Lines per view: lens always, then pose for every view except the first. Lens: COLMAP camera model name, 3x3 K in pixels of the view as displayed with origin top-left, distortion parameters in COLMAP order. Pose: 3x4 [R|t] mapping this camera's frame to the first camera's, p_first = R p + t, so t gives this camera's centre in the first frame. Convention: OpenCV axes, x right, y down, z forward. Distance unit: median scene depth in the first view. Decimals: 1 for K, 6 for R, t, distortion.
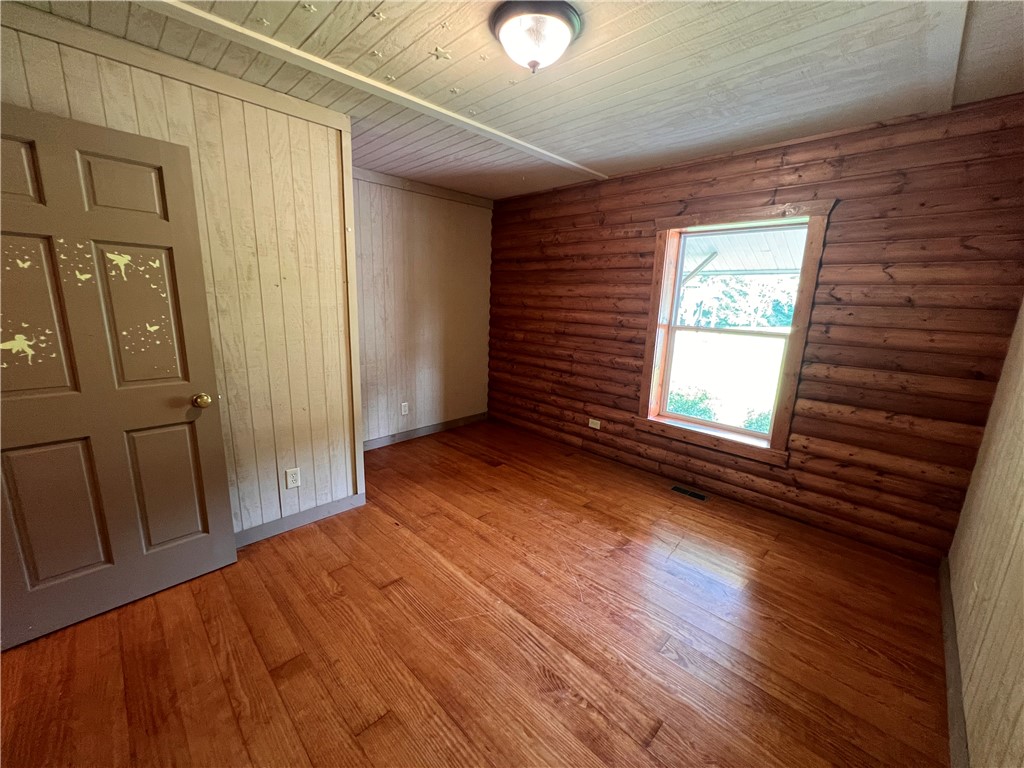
lens RADIAL K [[407.8, 0, 510.5], [0, 407.8, 387.7], [0, 0, 1]] dist [-0.002318, 0.001214]
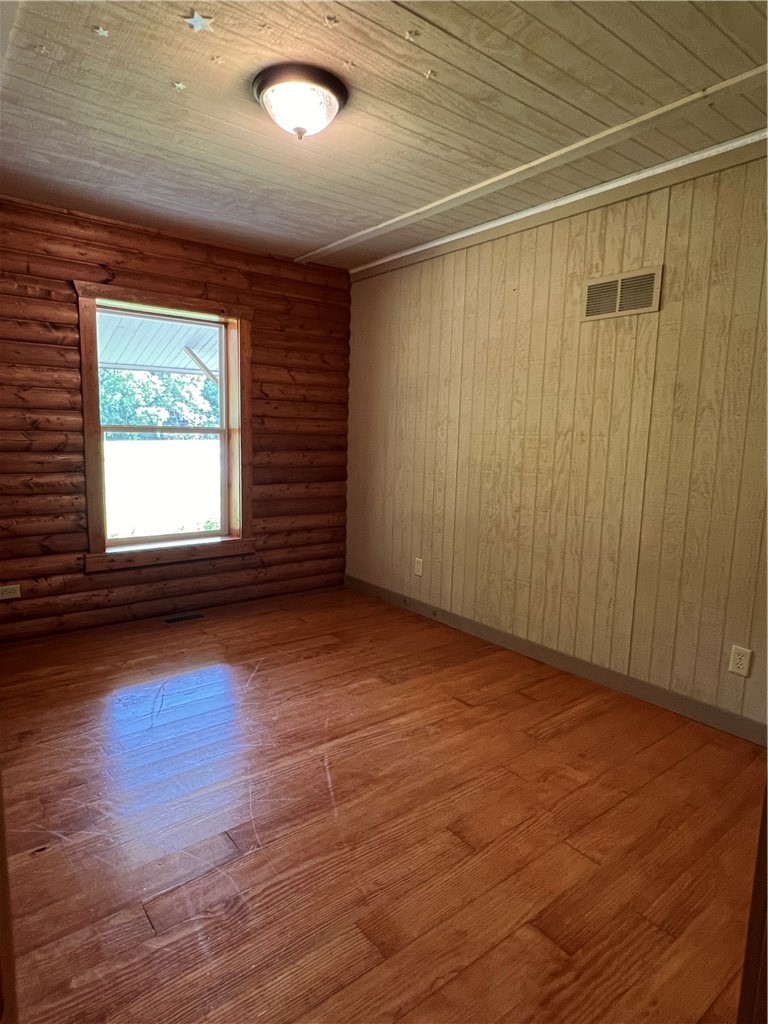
lens RADIAL K [[590.9, 0, 372.5], [0, 590.9, 518.7], [0, 0, 1]] dist [-0.008458, -0.000931]
pose [[0.138299, -0.174095, 0.974969, -0.810752], [0.195143, 0.969920, 0.145513, -0.056671], [-0.970975, 0.170134, 0.168112, 0.448906]]
